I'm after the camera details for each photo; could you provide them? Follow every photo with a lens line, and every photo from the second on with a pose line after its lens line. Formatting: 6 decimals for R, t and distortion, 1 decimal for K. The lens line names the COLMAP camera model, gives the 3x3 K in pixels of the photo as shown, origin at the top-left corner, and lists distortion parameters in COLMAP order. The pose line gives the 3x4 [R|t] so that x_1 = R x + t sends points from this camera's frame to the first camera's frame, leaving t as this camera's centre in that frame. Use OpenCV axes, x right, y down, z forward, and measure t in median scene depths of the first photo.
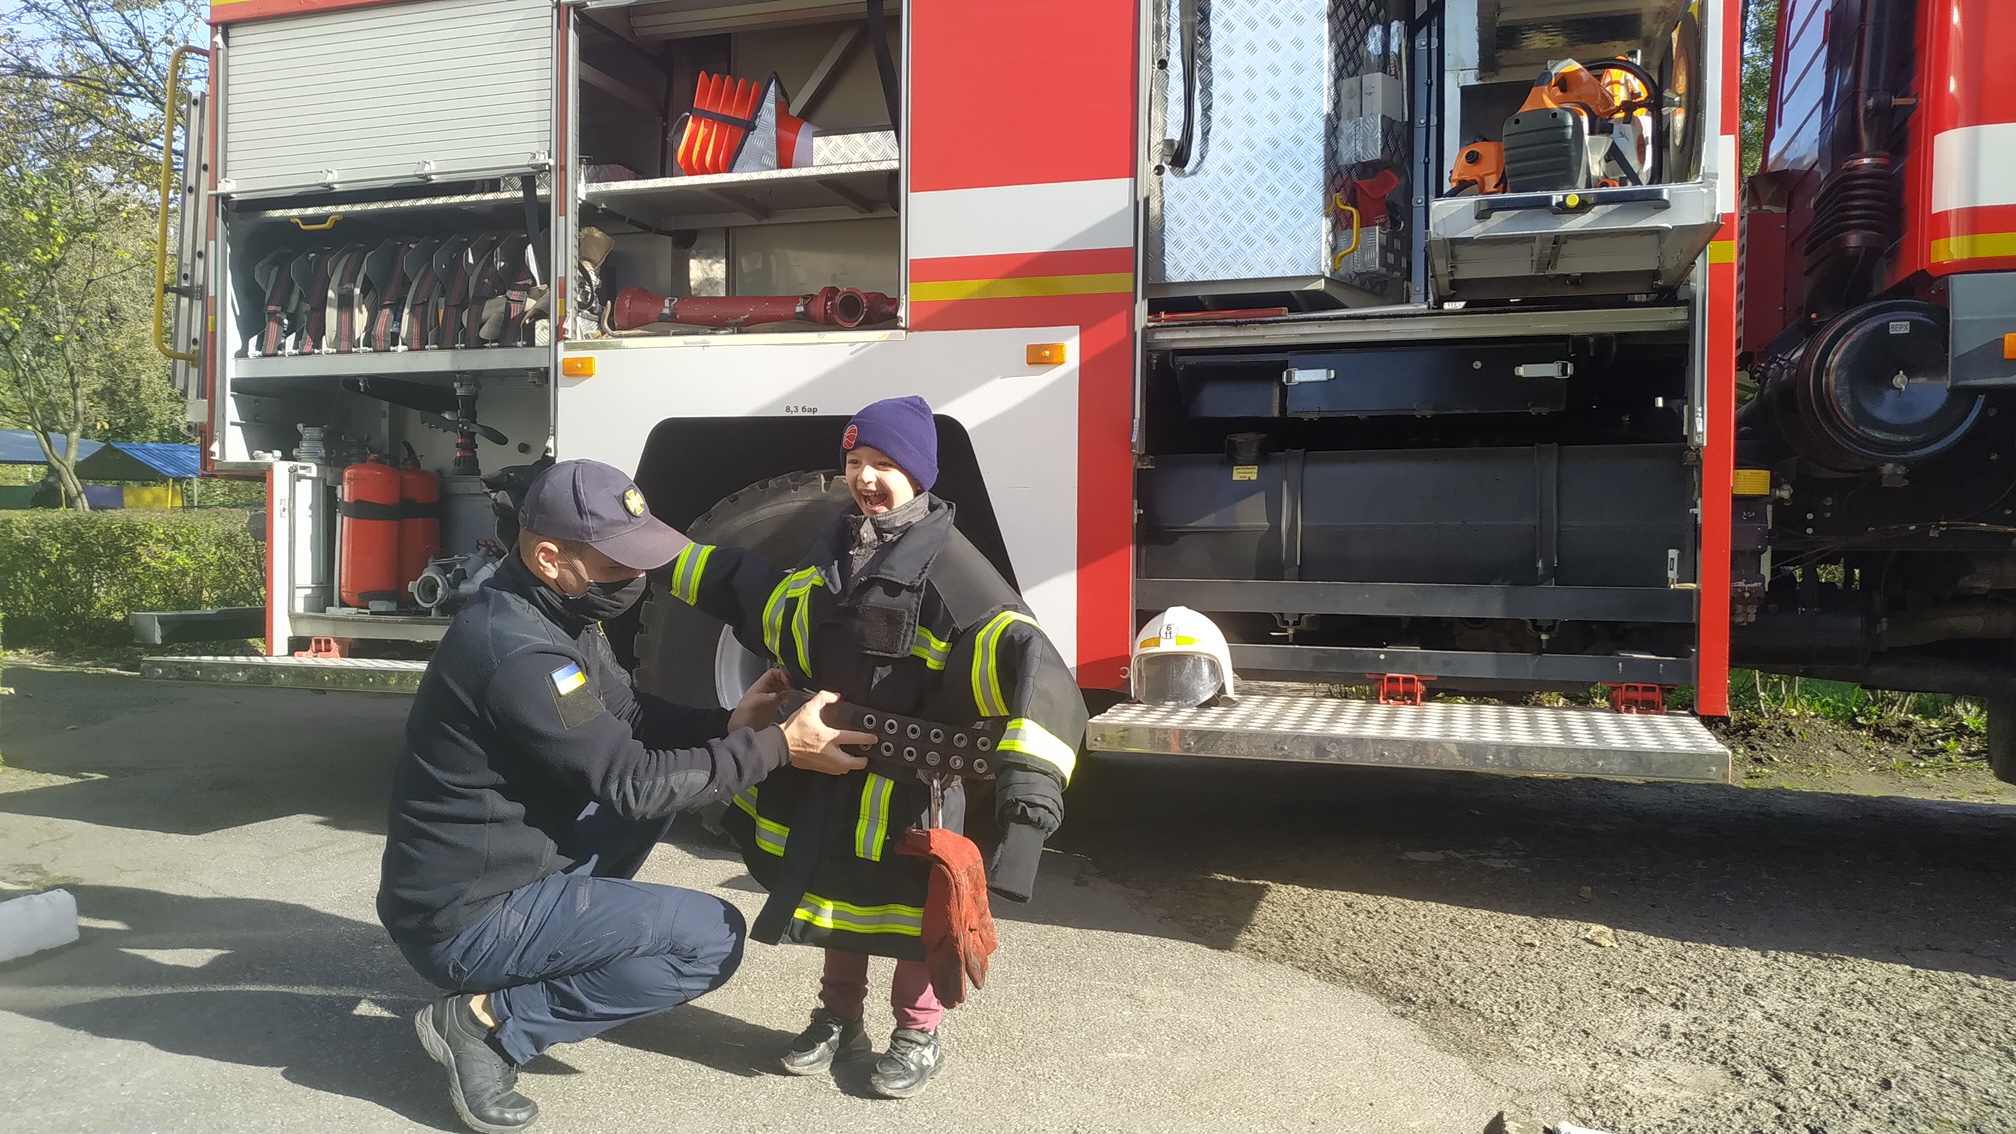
lens RADIAL K [[1472.6, 0, 1004.2], [0, 1472.6, 562.8], [0, 0, 1]] dist [0.033683, -0.080886]
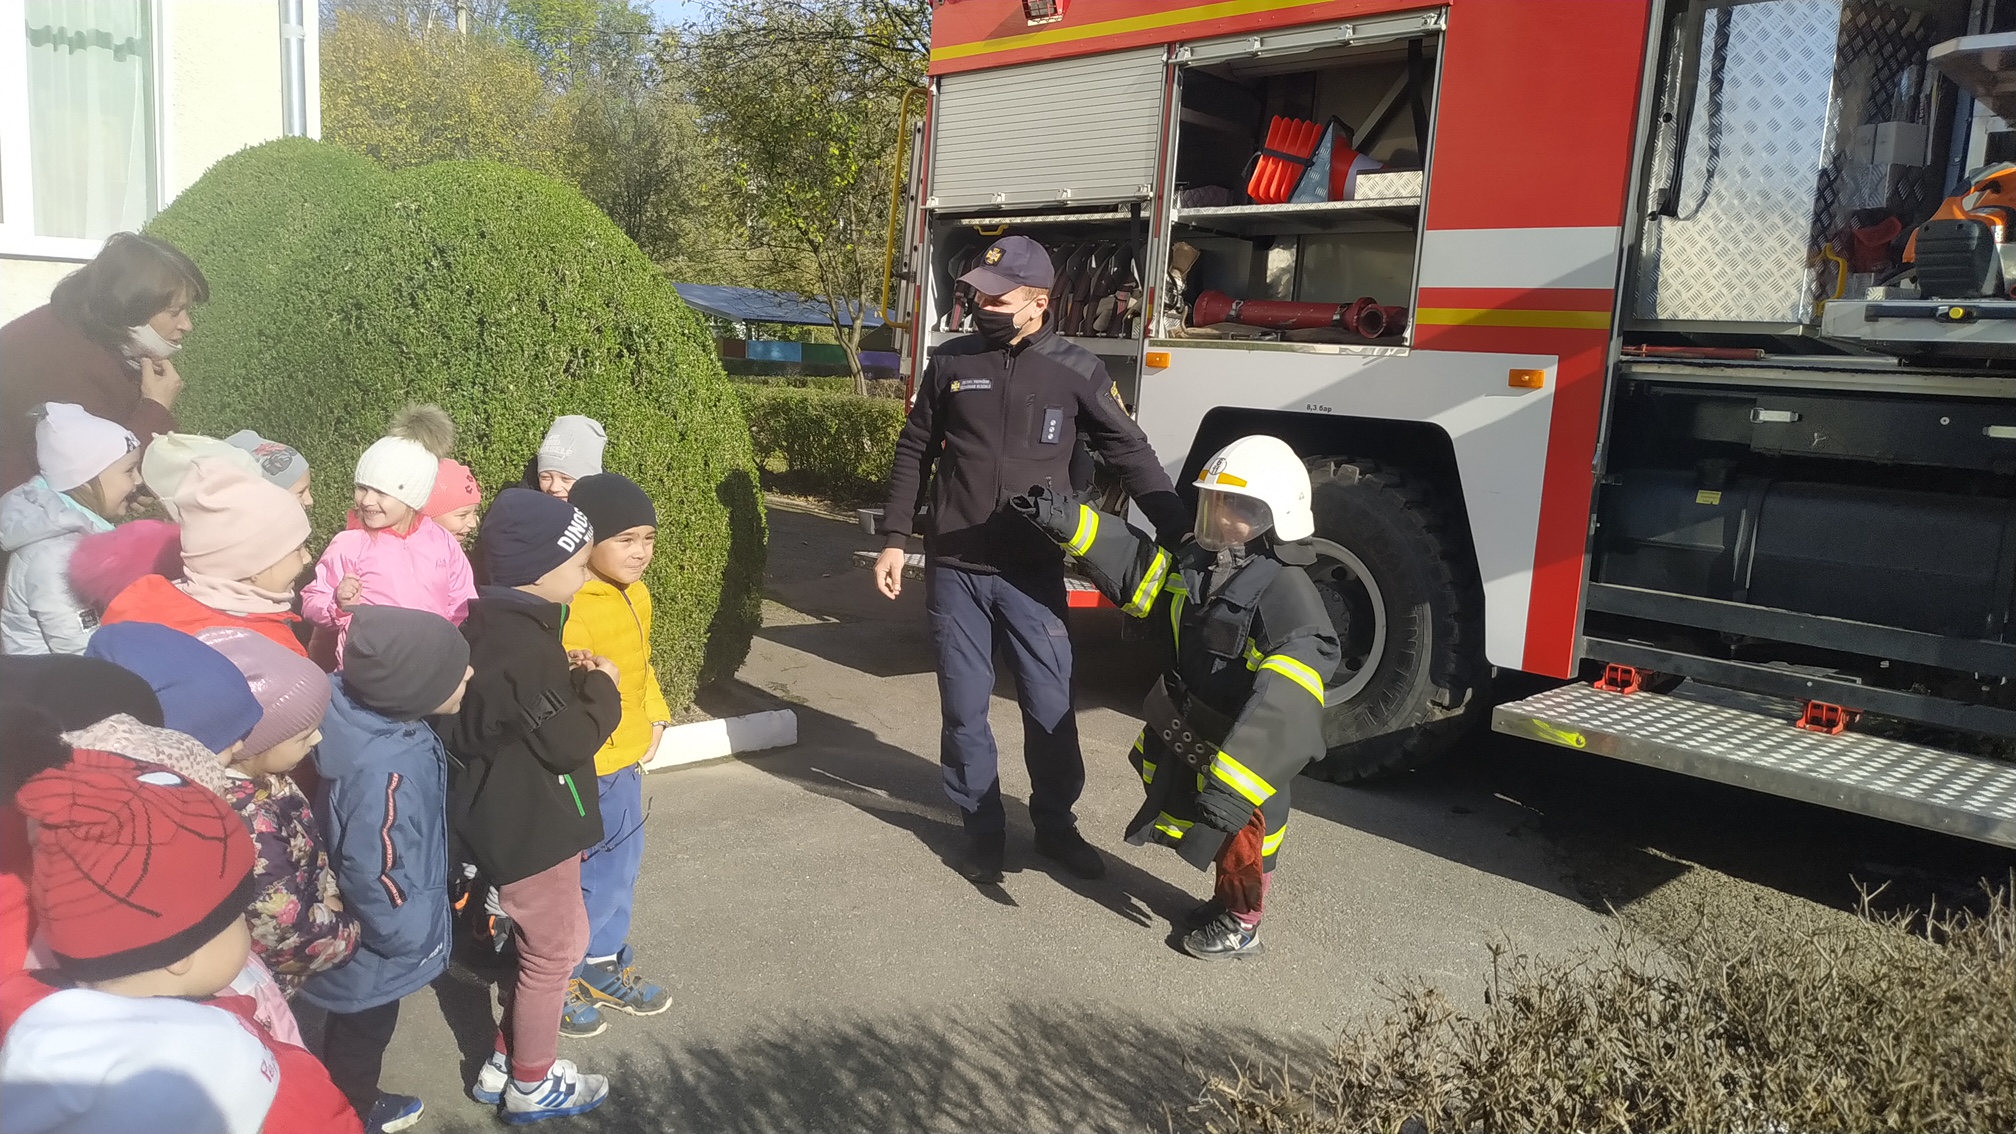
lens RADIAL K [[1472.6, 0, 1004.2], [0, 1472.6, 562.8], [0, 0, 1]] dist [0.033683, -0.080886]
pose [[0.886182, 0.111530, -0.449715, 0.190088], [-0.067358, 0.991297, 0.113110, -0.096979], [0.458416, -0.069944, 0.885981, -0.201775]]
